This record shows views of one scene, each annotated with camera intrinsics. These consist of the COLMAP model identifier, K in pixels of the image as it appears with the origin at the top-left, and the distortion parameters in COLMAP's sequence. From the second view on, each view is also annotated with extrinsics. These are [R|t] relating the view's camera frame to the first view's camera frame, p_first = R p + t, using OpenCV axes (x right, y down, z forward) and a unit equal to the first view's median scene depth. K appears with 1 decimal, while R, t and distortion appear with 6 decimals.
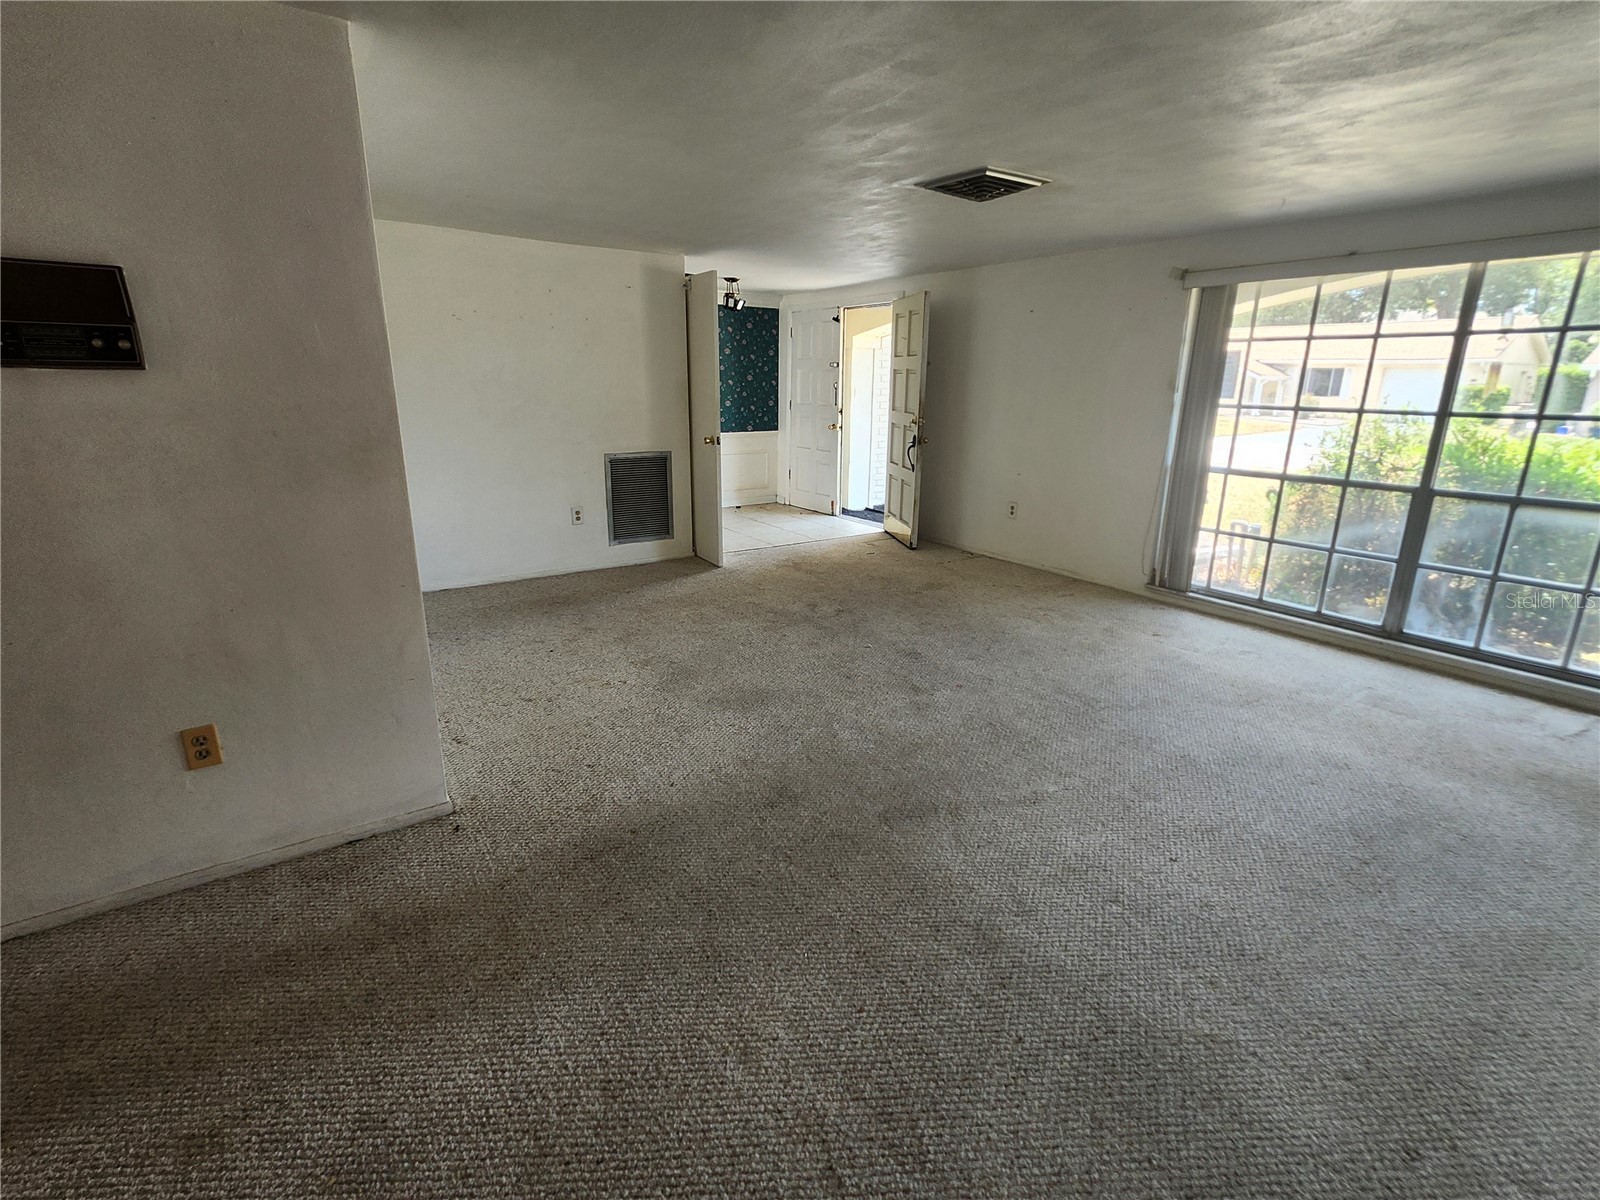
lens RADIAL K [[753.8, 0, 807.1], [0, 753.8, 595.6], [0, 0, 1]] dist [-0.002961, 0.000331]
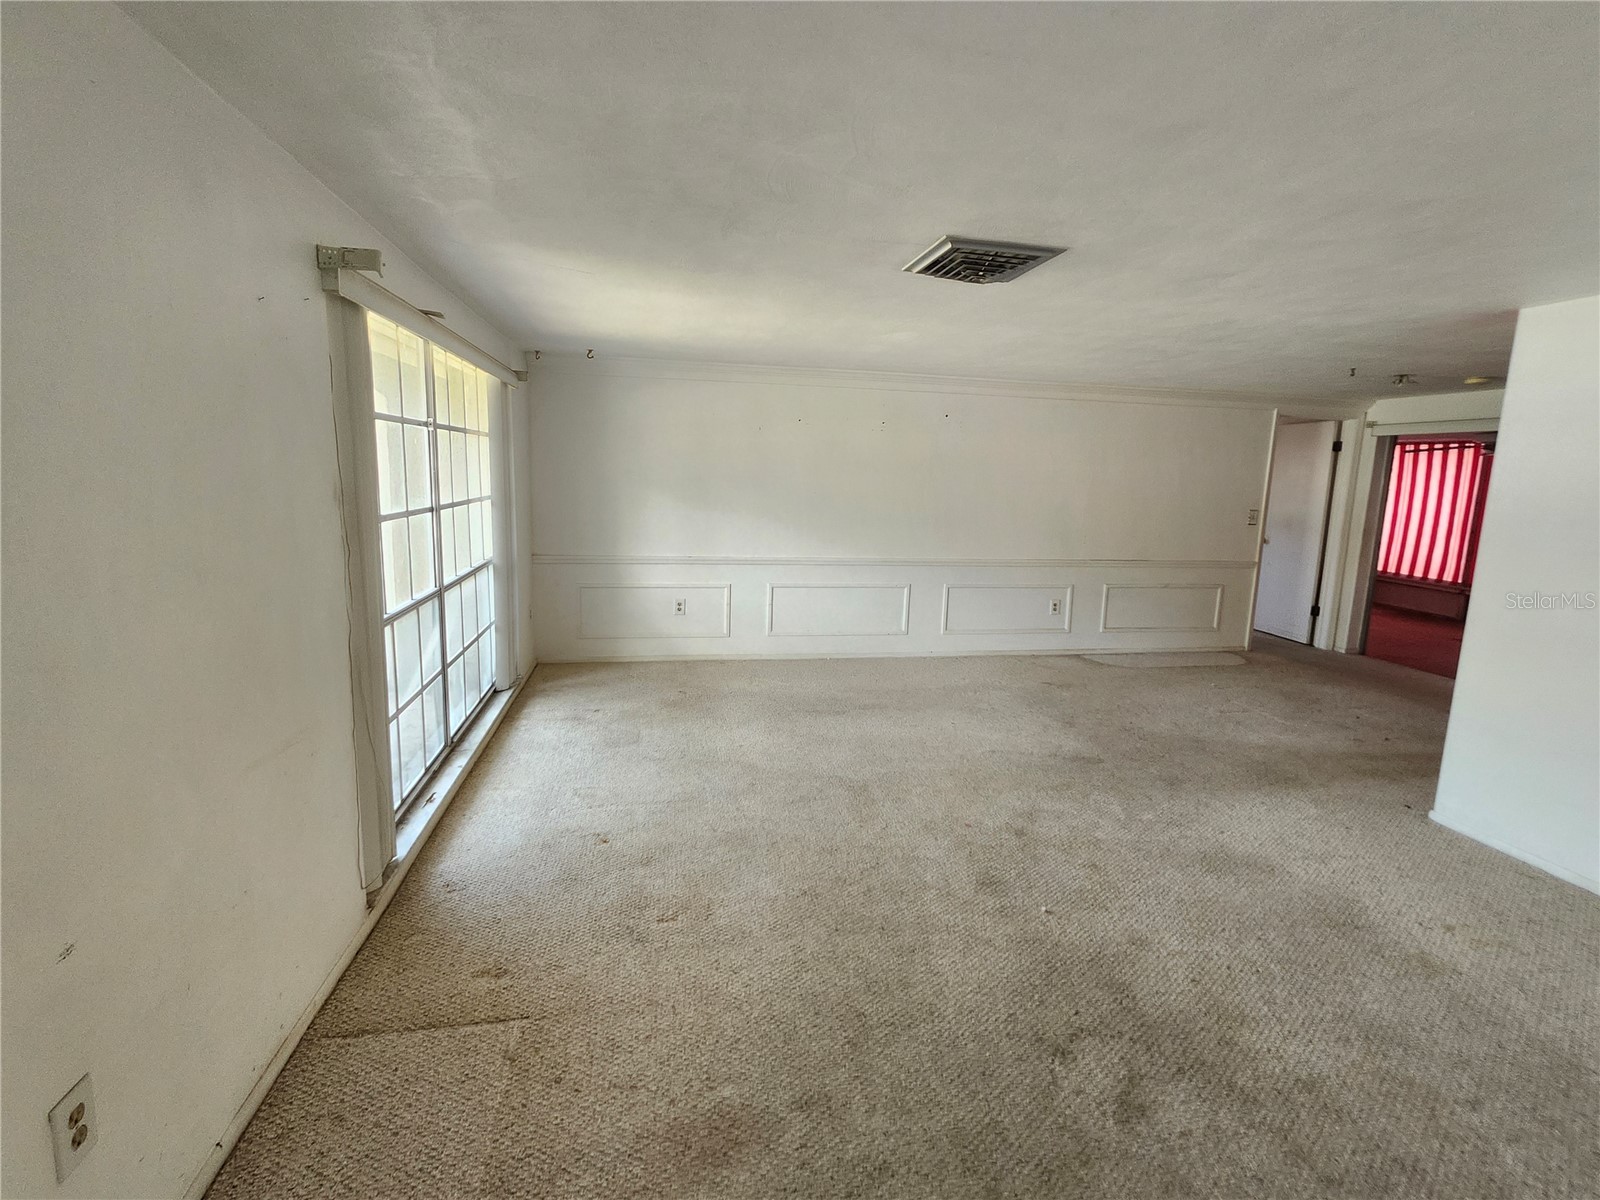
lens RADIAL K [[753.8, 0, 805.8], [0, 753.8, 595.2], [0, 0, 1]] dist [-0.002961, 0.000331]
pose [[-0.907064, -0.108003, 0.406902, 0.041445], [0.077697, 0.906983, 0.413939, -0.553502], [-0.413760, 0.407085, -0.814300, 1.799174]]
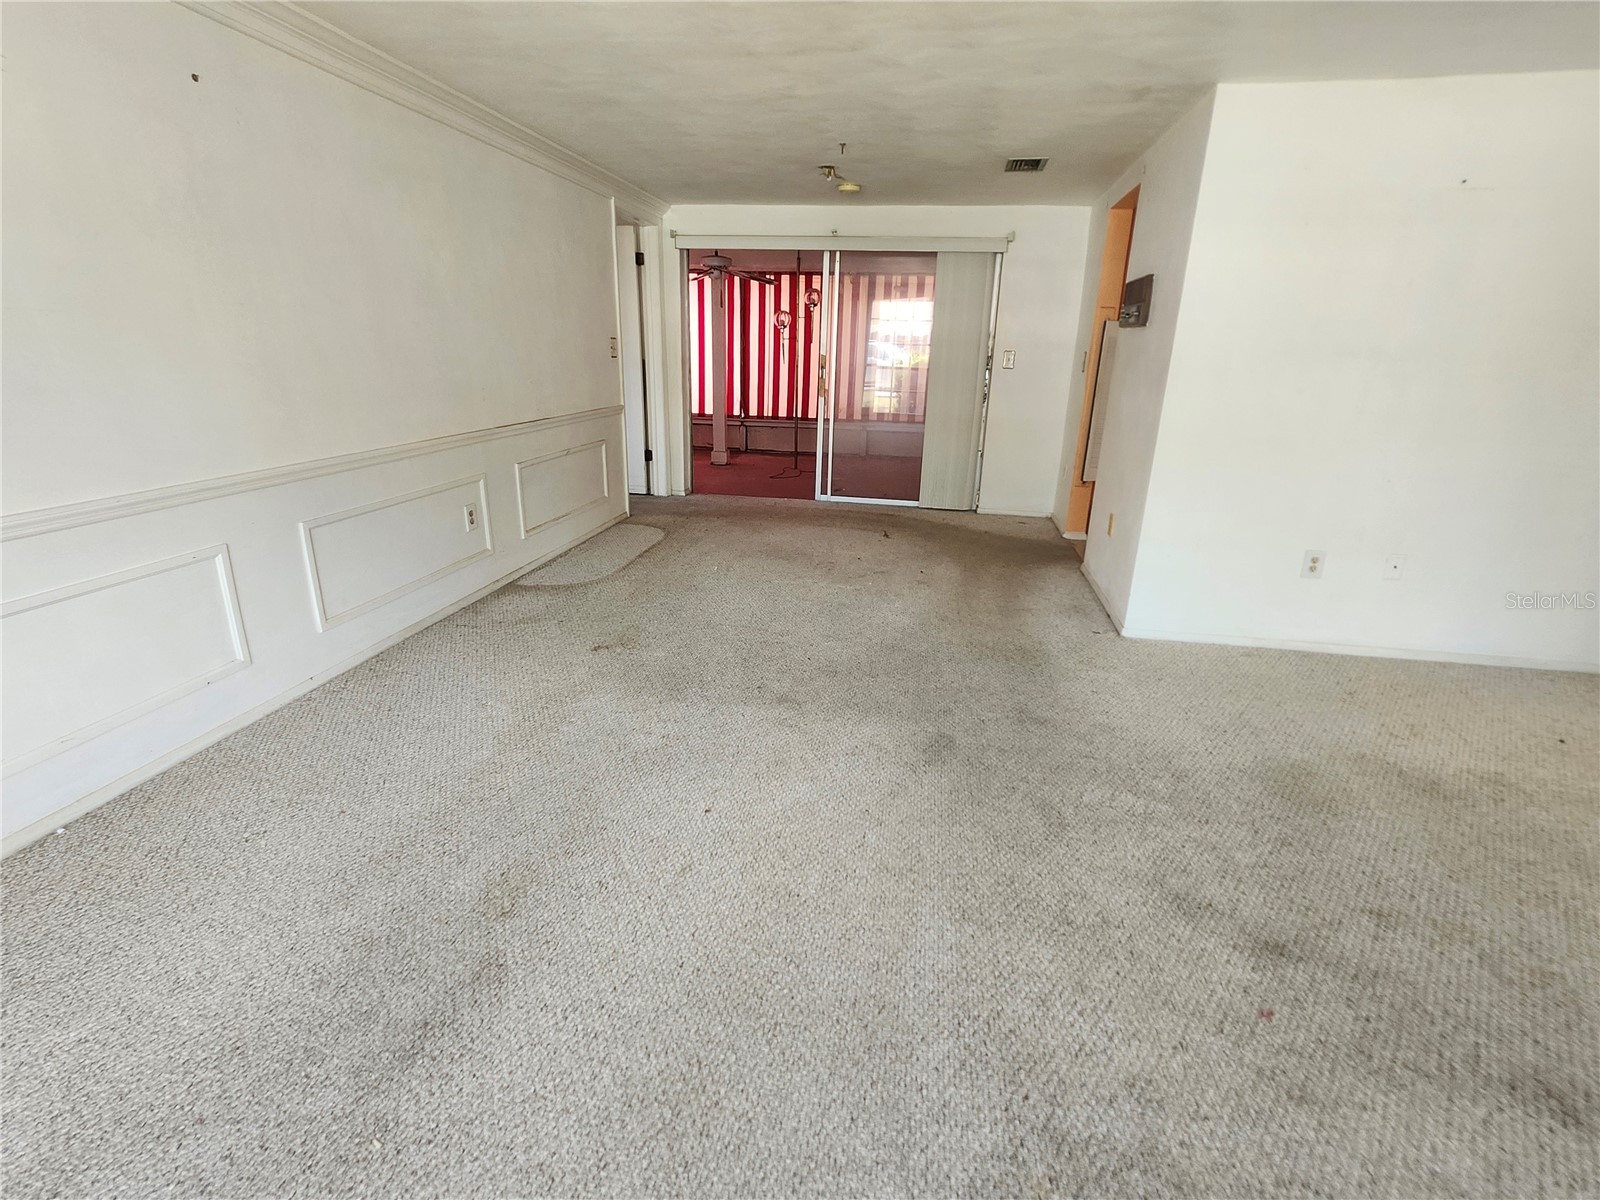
lens RADIAL K [[753.8, 0, 809.2], [0, 753.8, 589.8], [0, 0, 1]] dist [-0.002961, 0.000331]
pose [[-0.704409, 0.188825, -0.684217, 0.664253], [-0.234694, 0.847784, 0.475586, -0.237693], [0.669870, 0.495589, -0.552870, 0.991654]]
